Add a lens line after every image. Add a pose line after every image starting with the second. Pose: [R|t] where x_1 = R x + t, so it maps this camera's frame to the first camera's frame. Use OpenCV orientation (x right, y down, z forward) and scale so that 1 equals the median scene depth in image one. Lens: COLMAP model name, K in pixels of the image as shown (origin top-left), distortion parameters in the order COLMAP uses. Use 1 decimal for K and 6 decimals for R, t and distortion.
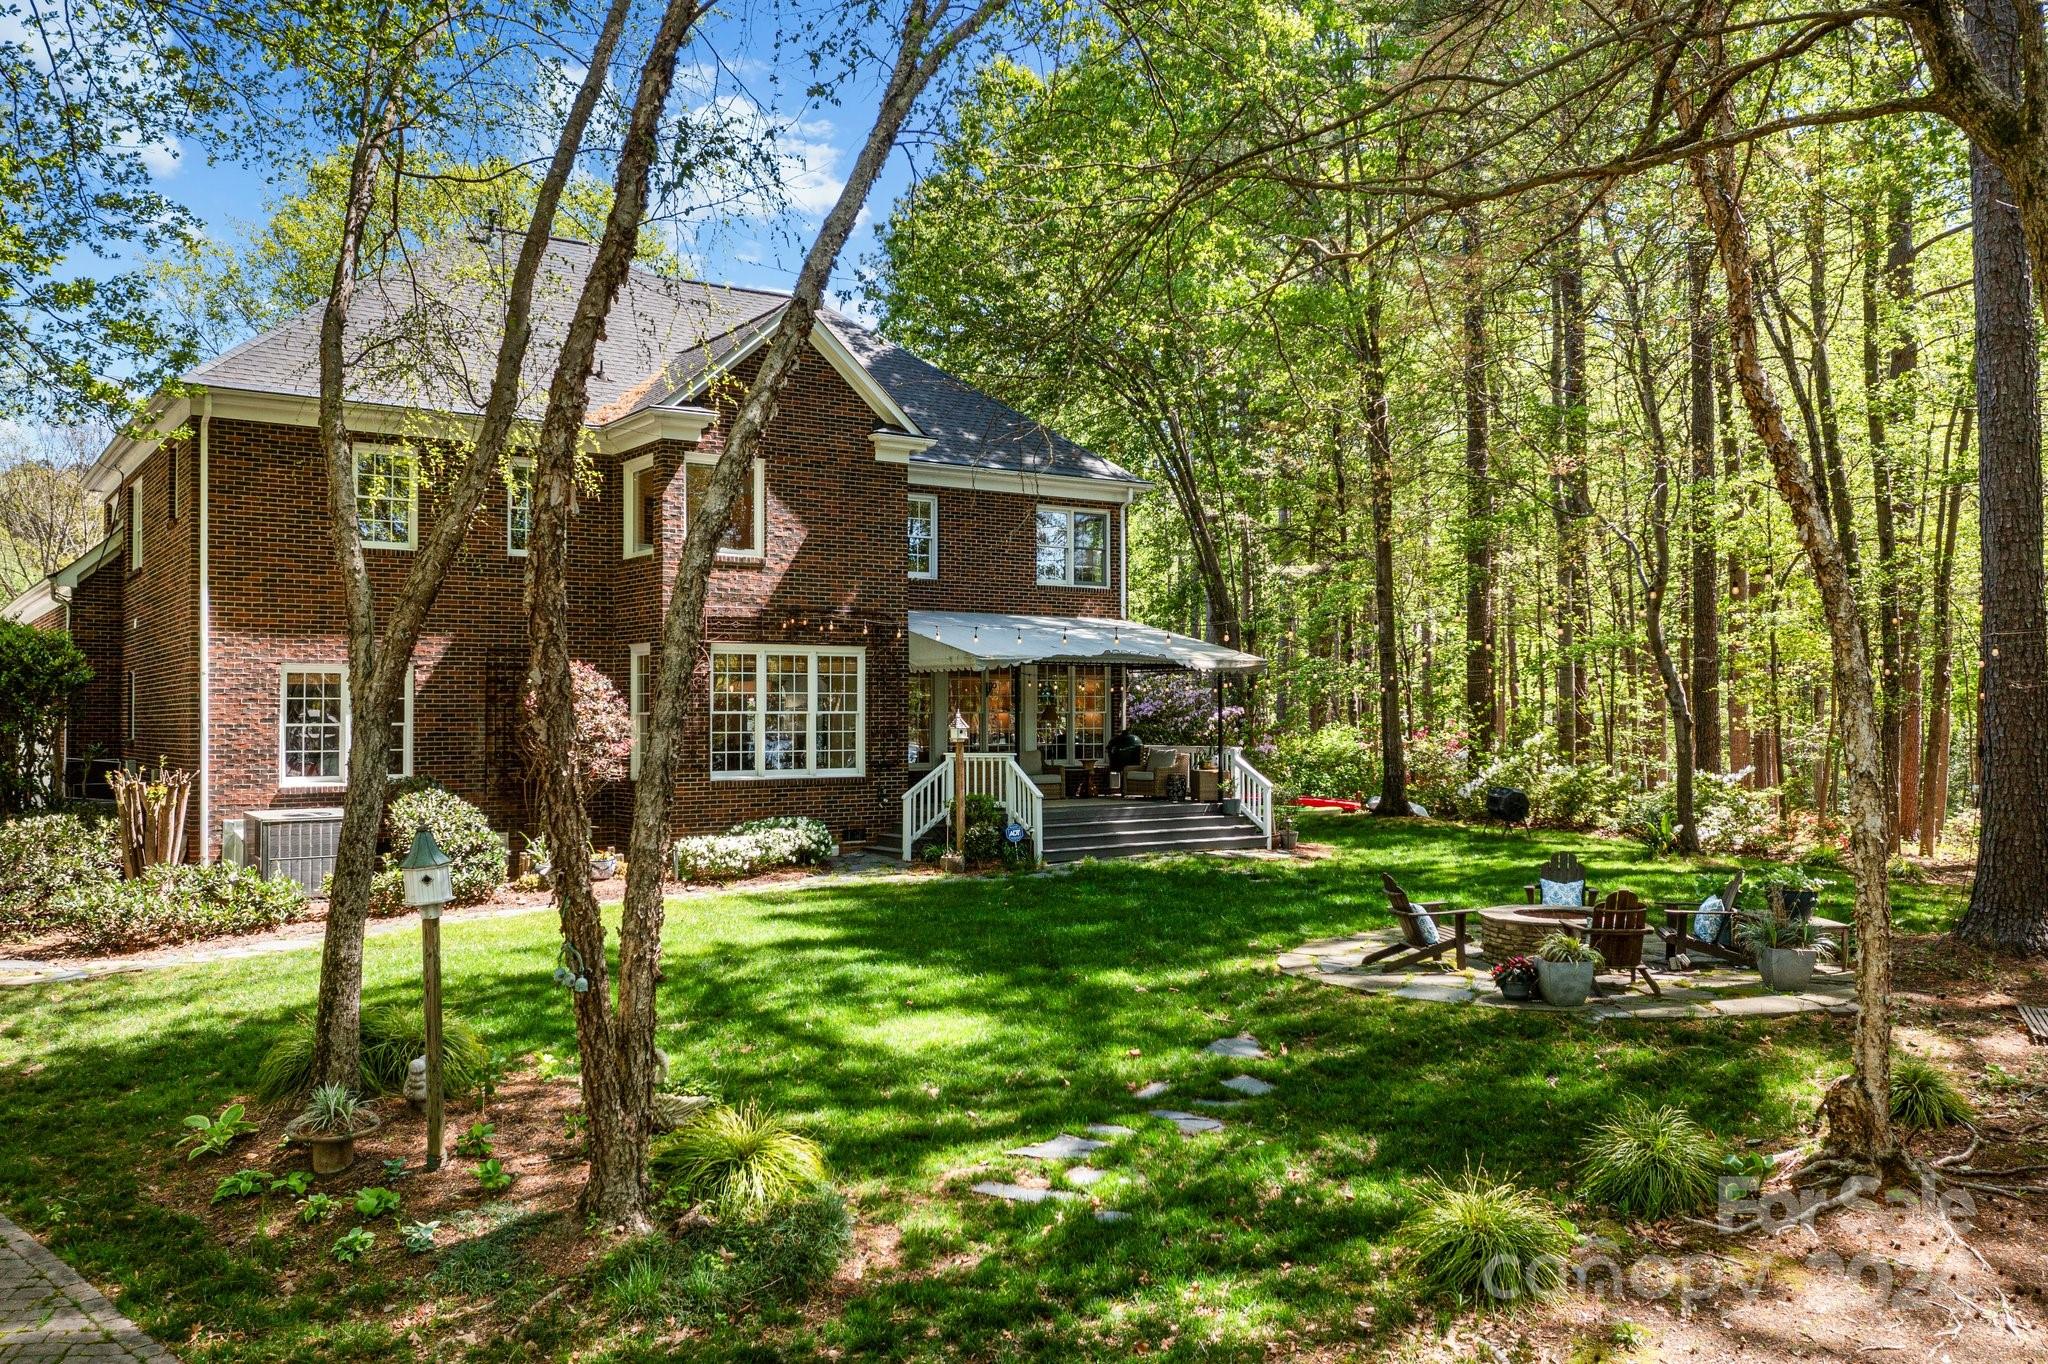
lens RADIAL K [[1633.6, 0, 1030.7], [0, 1633.6, 687.5], [0, 0, 1]] dist [0.013871, 0.002760]
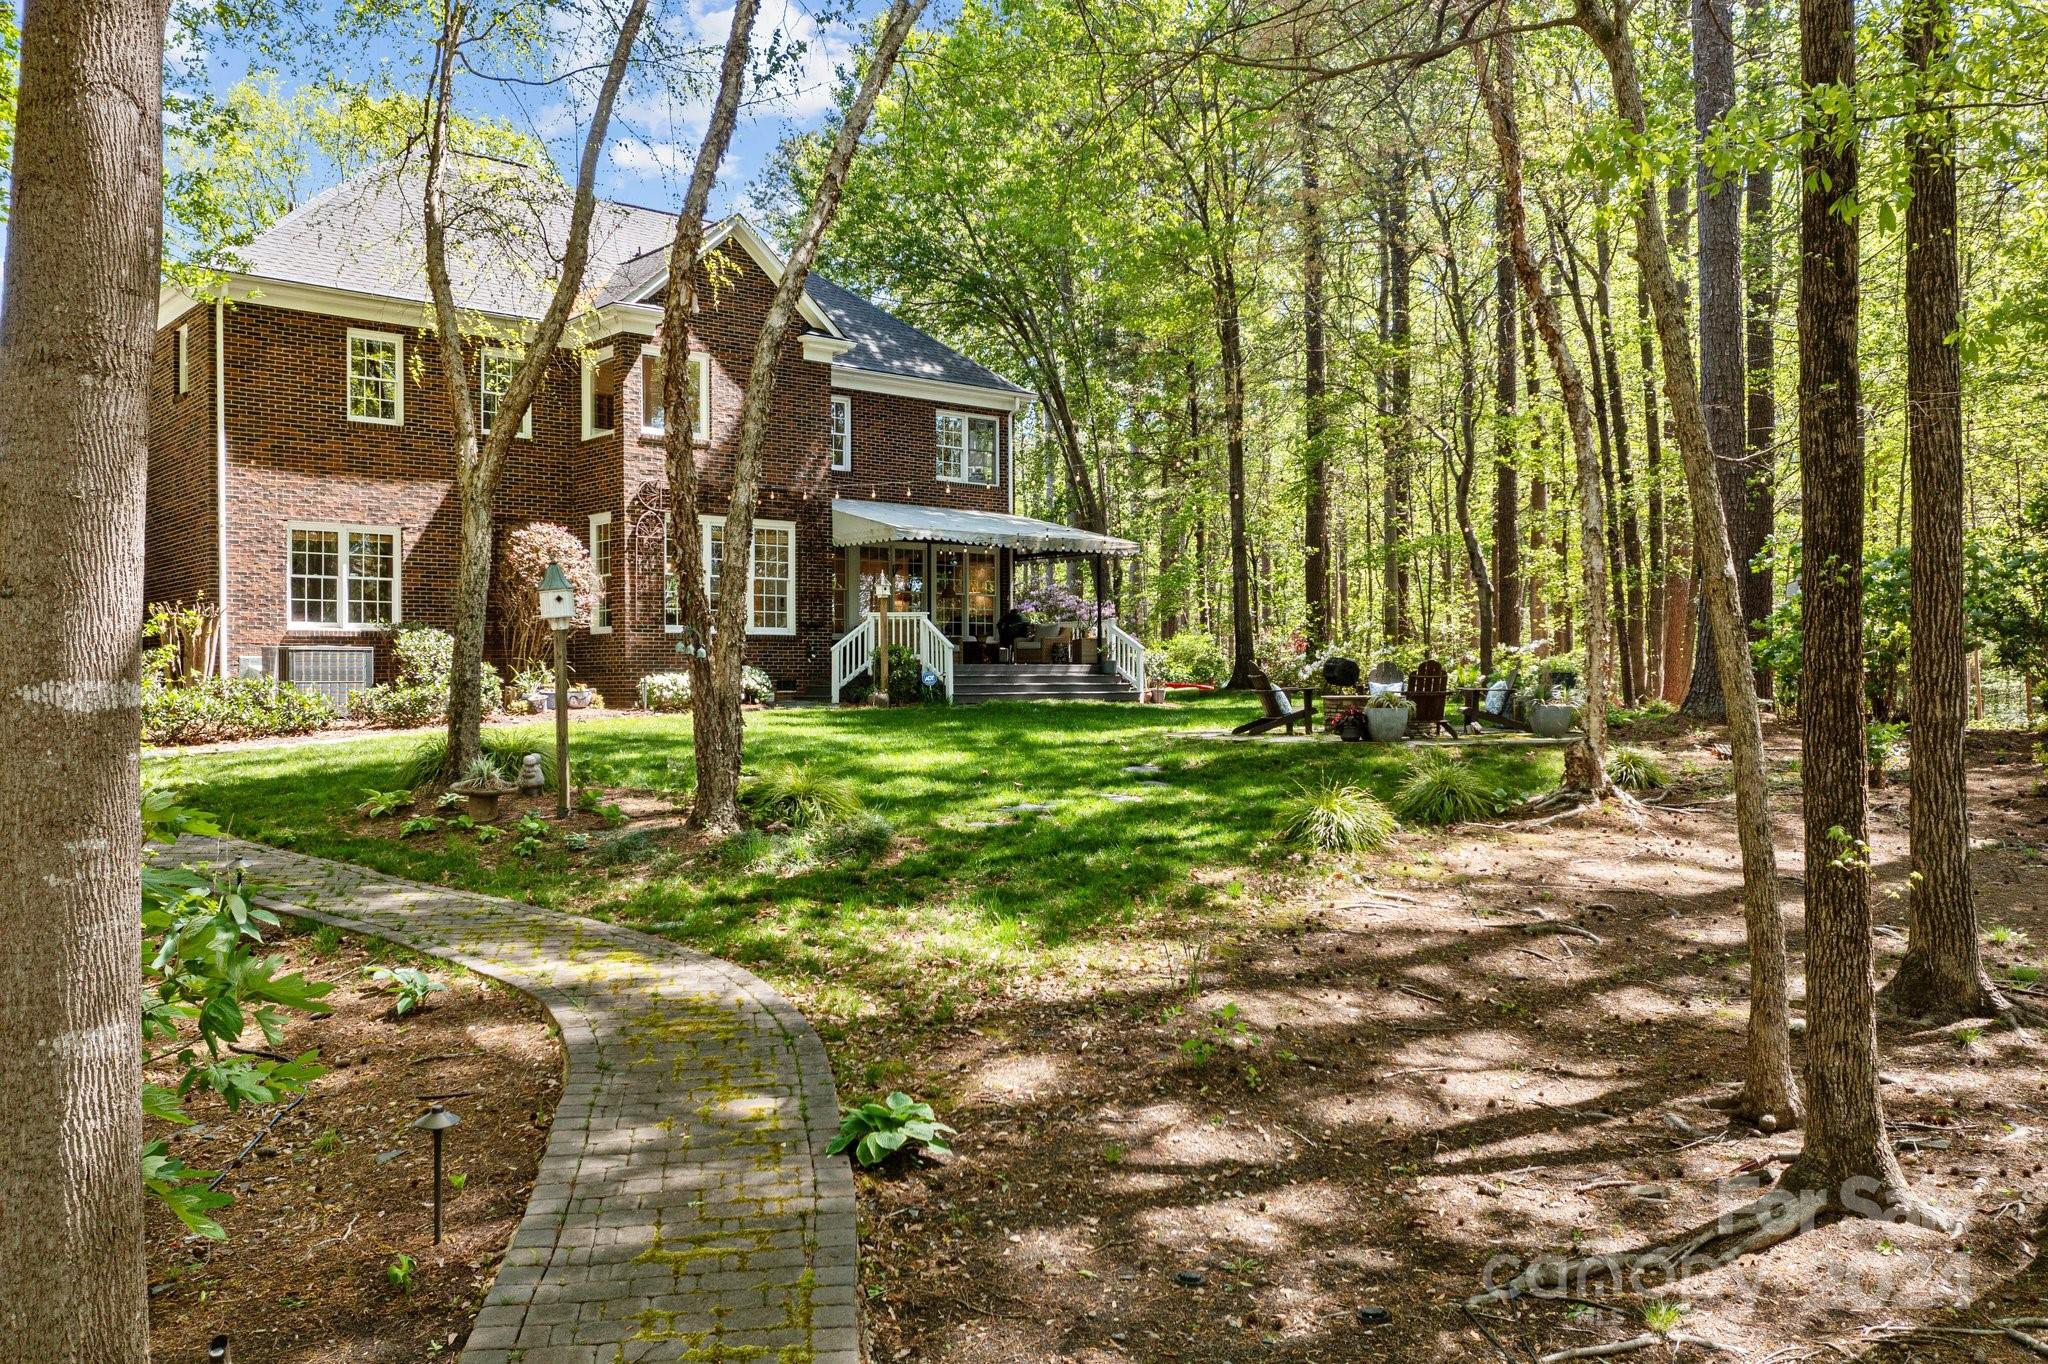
lens RADIAL K [[1633.6, 0, 1021.1], [0, 1633.6, 689.3], [0, 0, 1]] dist [0.013871, 0.002760]
pose [[0.995697, -0.000987, 0.092667, -0.050394], [-0.000680, 0.999839, 0.017956, 0.072314], [-0.092669, -0.017942, 0.995535, -0.159887]]
